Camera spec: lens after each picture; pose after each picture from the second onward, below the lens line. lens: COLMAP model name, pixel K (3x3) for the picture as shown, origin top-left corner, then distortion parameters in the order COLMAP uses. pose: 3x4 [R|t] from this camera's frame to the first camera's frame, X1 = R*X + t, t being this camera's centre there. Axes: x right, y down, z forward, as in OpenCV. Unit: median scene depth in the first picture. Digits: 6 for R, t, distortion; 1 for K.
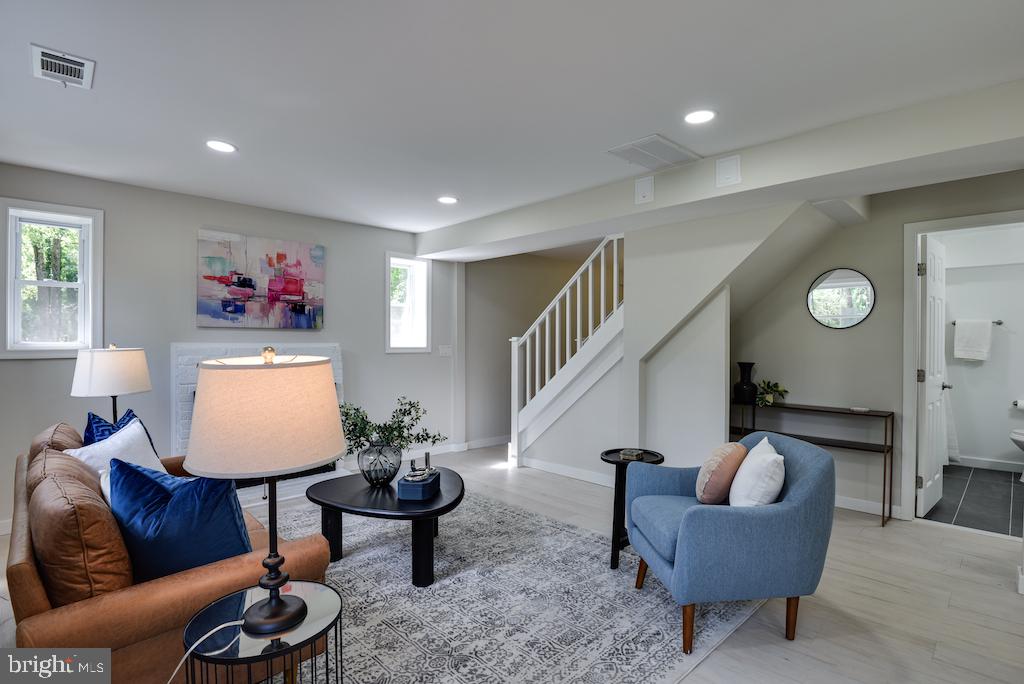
lens RADIAL K [[499.8, 0, 513.3], [0, 499.8, 341.1], [0, 0, 1]] dist [-0.019919, -0.005249]
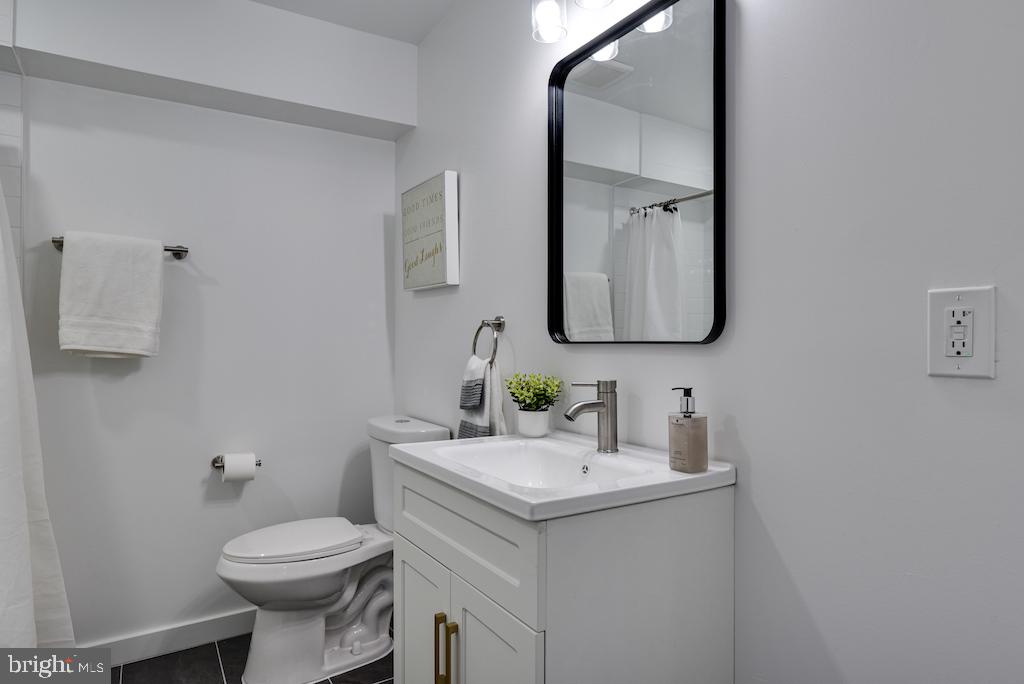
lens RADIAL K [[605.0, 0, 508.7], [0, 605.0, 345.1], [0, 0, 1]] dist [-0.003627, 0.000575]
pose [[0.190924, -0.002677, 0.981601, 0.587013], [-0.006813, 0.999969, 0.004052, 0.028666], [-0.981581, -0.007461, 0.190900, 0.657586]]
